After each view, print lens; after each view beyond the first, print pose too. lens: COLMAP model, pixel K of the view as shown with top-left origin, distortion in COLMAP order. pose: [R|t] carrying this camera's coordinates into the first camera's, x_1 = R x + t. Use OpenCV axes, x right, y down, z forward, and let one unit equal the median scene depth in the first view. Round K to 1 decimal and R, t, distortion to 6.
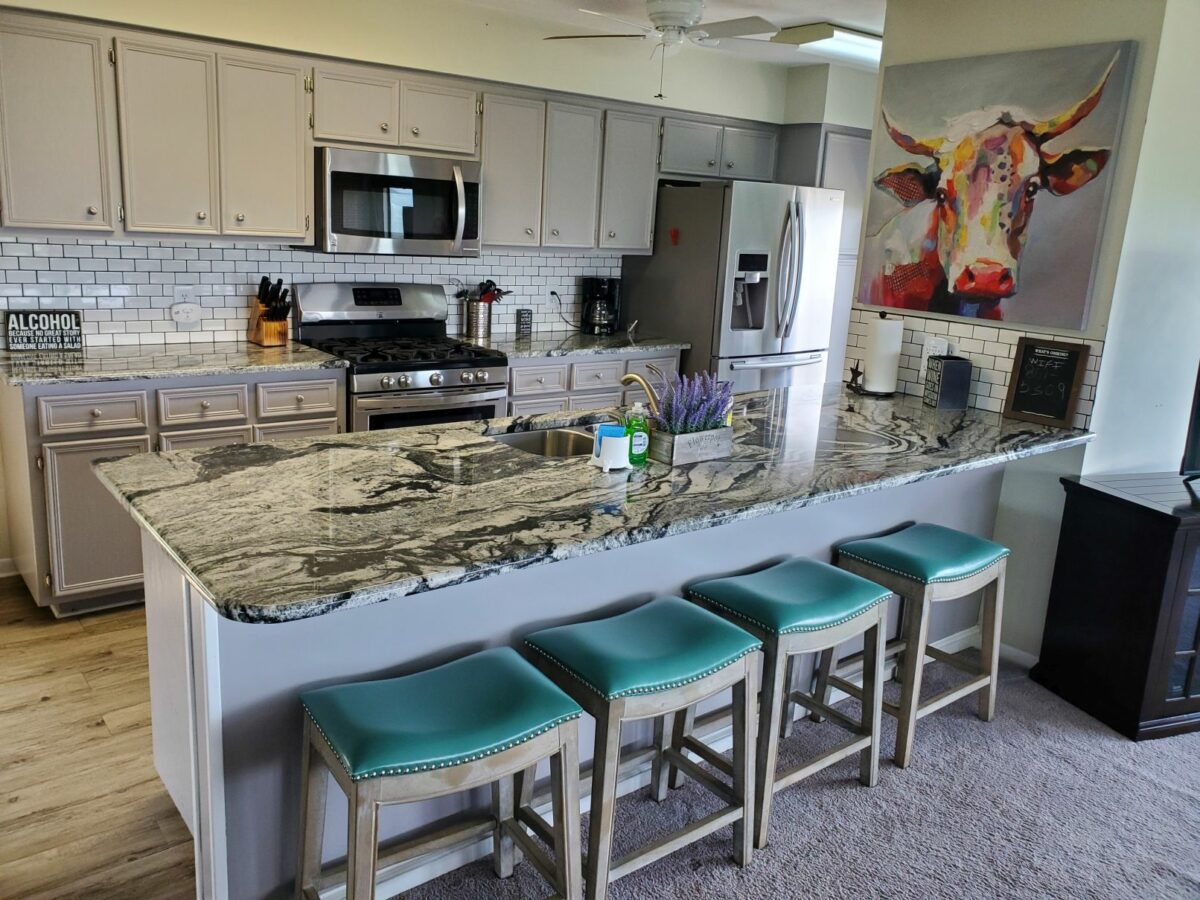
lens RADIAL K [[932.1, 0, 605.3], [0, 932.1, 445.6], [0, 0, 1]] dist [0.034383, -0.007494]
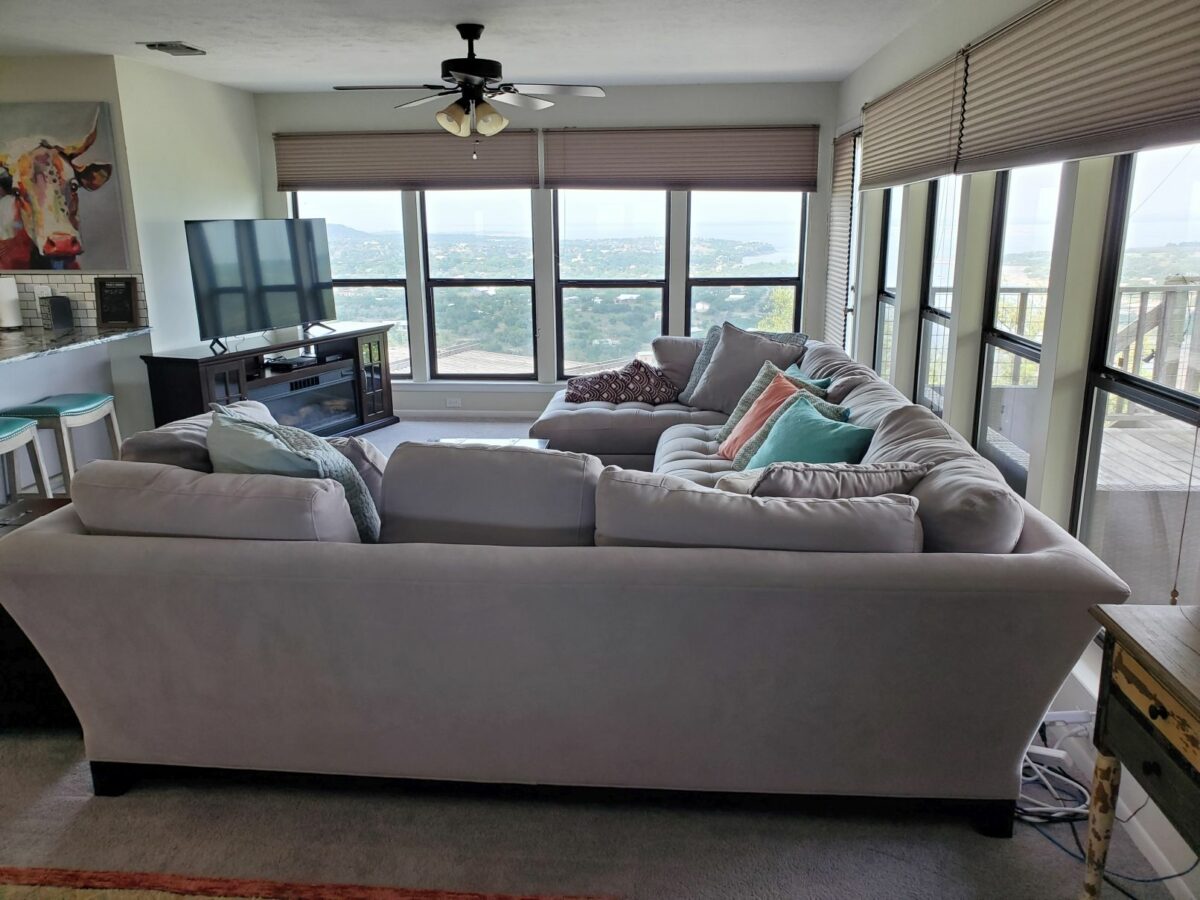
lens RADIAL K [[932.1, 0, 592.9], [0, 932.1, 443.6], [0, 0, 1]] dist [0.034383, -0.007494]
pose [[0.688166, -0.227841, 0.688852, -0.153513], [0.222171, 0.969981, 0.098876, 0.193267], [-0.690701, 0.084999, 0.718127, -0.745042]]
